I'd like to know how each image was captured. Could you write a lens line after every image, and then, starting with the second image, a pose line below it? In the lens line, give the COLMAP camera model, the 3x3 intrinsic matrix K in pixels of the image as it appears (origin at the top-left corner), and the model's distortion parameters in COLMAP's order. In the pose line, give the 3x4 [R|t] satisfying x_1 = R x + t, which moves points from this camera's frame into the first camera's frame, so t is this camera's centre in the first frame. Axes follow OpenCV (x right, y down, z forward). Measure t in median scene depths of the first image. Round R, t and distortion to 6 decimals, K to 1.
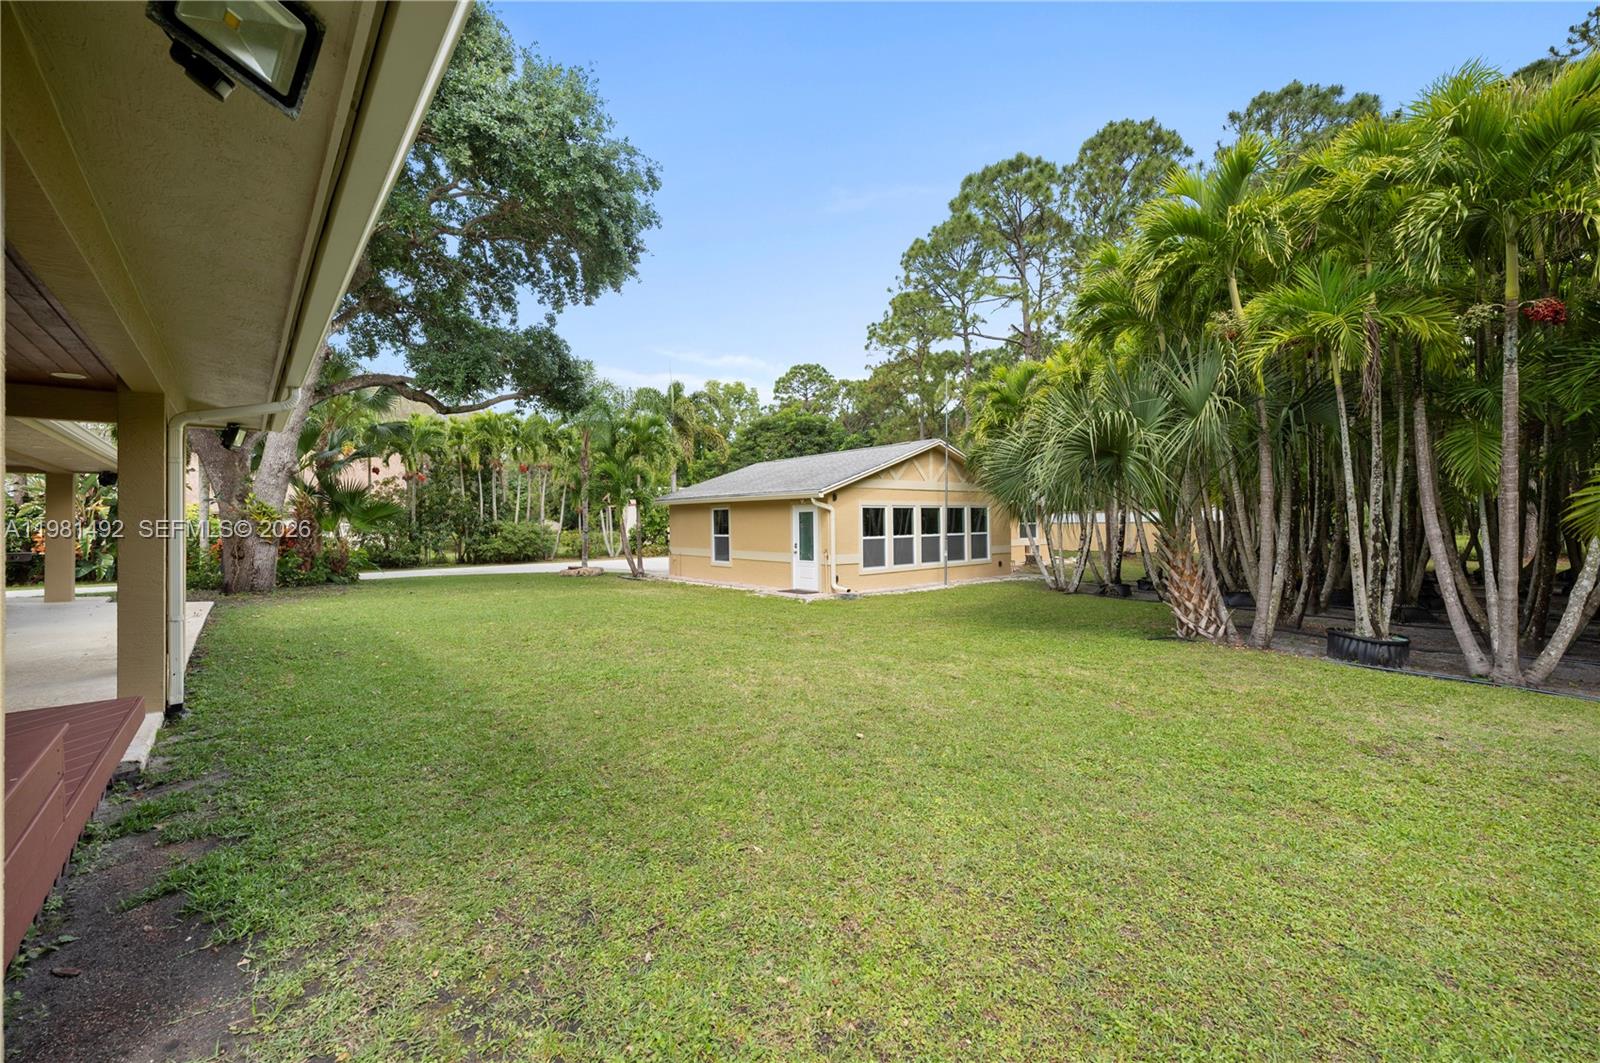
lens RADIAL K [[644.4, 0, 800.0], [0, 644.4, 531.5], [0, 0, 1]] dist [0.000035, -0.000023]
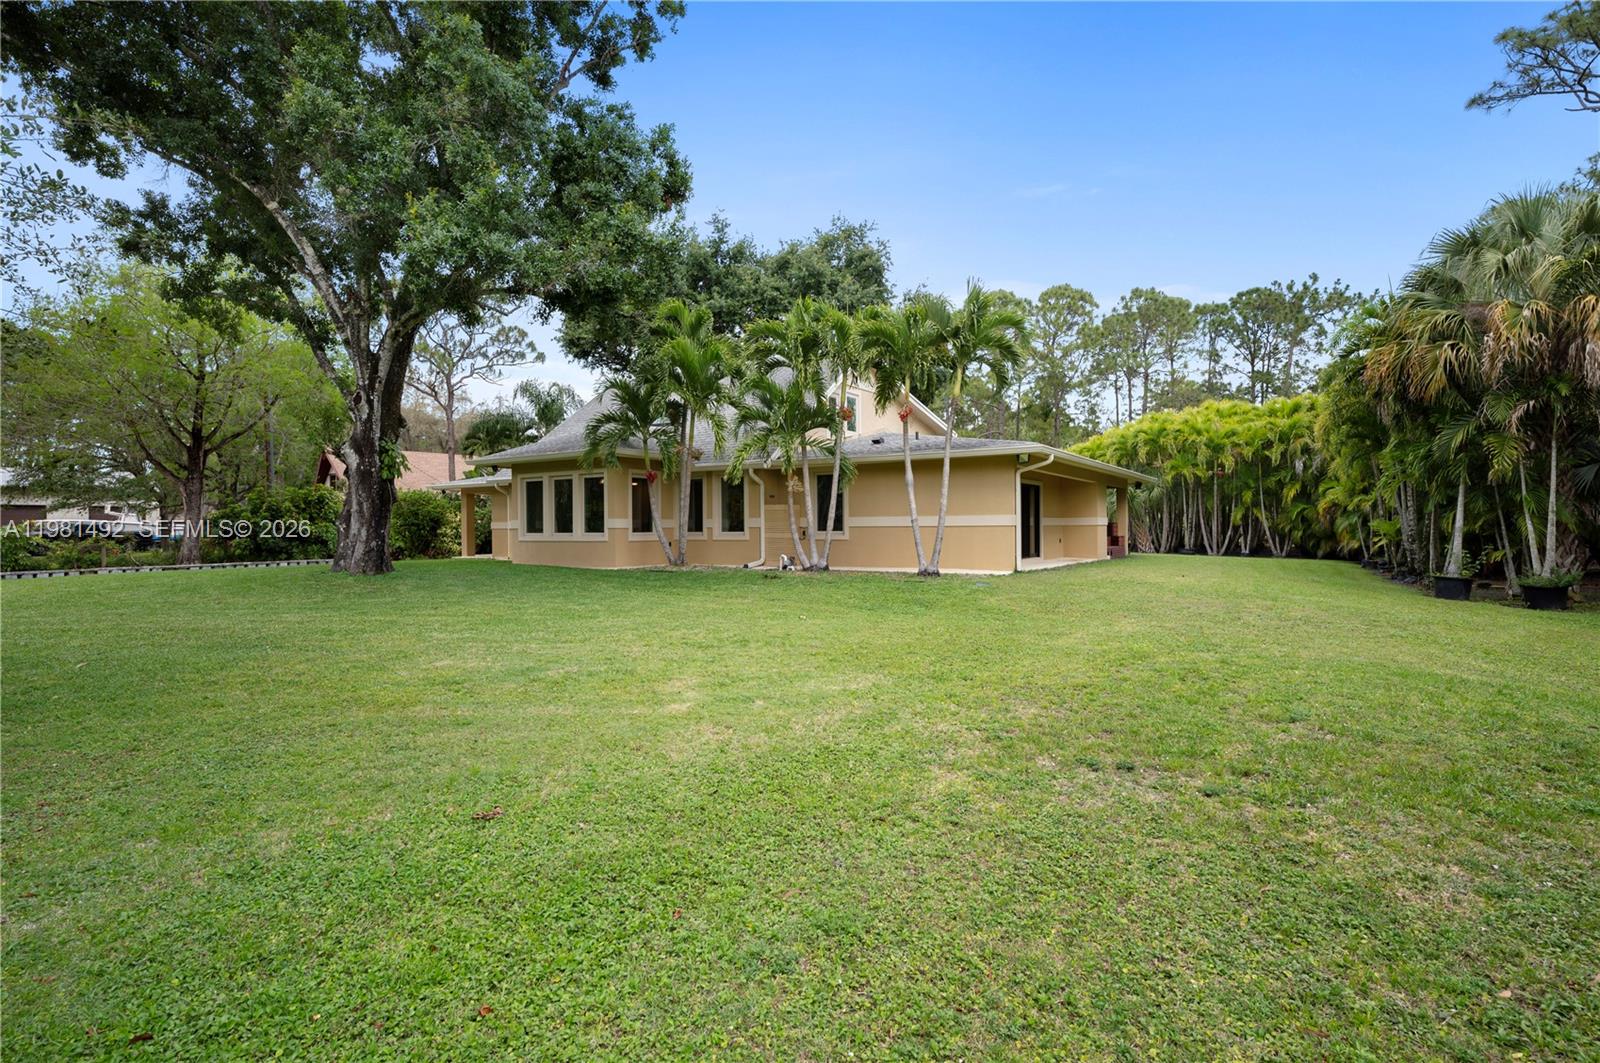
lens RADIAL K [[790.6, 0, 800.0], [0, 790.6, 531.5], [0, 0, 1]] dist [-0.000382, -0.000064]
pose [[0.959302, -0.013341, 0.282067, -2.078068], [0.012508, 0.999910, 0.004754, 0.020598], [-0.282105, -0.001033, 0.959383, -2.224923]]
